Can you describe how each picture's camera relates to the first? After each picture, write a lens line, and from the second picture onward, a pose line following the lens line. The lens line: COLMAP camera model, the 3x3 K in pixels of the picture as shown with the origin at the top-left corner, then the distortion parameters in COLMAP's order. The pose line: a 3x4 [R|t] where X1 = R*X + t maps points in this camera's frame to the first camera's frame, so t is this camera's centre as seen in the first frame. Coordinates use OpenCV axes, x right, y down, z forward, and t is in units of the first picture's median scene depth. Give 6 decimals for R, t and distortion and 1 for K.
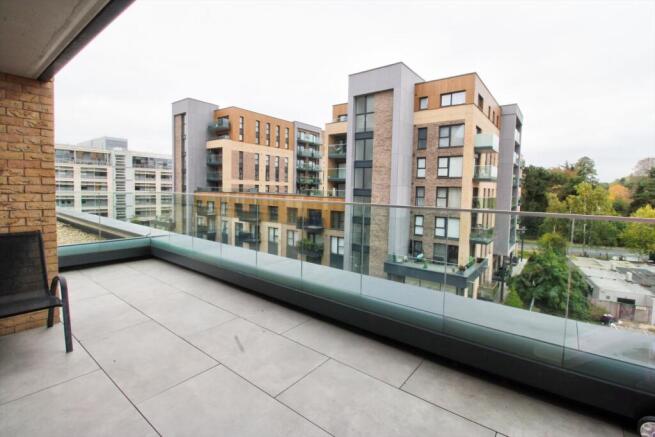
lens RADIAL K [[303.1, 0, 334.2], [0, 303.1, 209.5], [0, 0, 1]] dist [-0.005445, -0.008241]
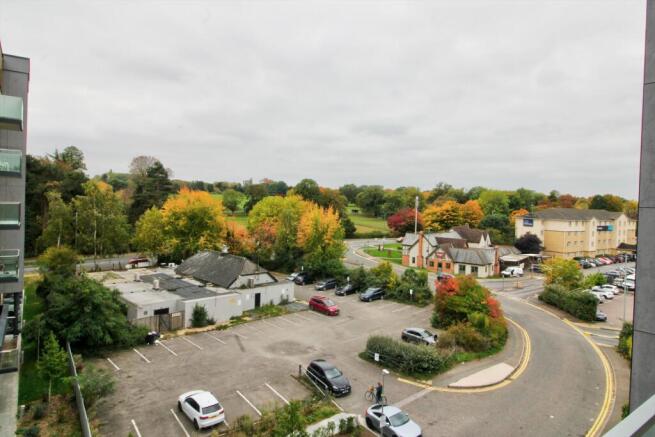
lens RADIAL K [[406.1, 0, 328.9], [0, 406.1, 212.2], [0, 0, 1]] dist [0.006442, 0.001383]
pose [[0.288016, -0.035725, 0.956959, -0.055811], [0.034843, 0.999033, 0.026809, -0.013612], [-0.956992, 0.025622, 0.288982, 0.100003]]
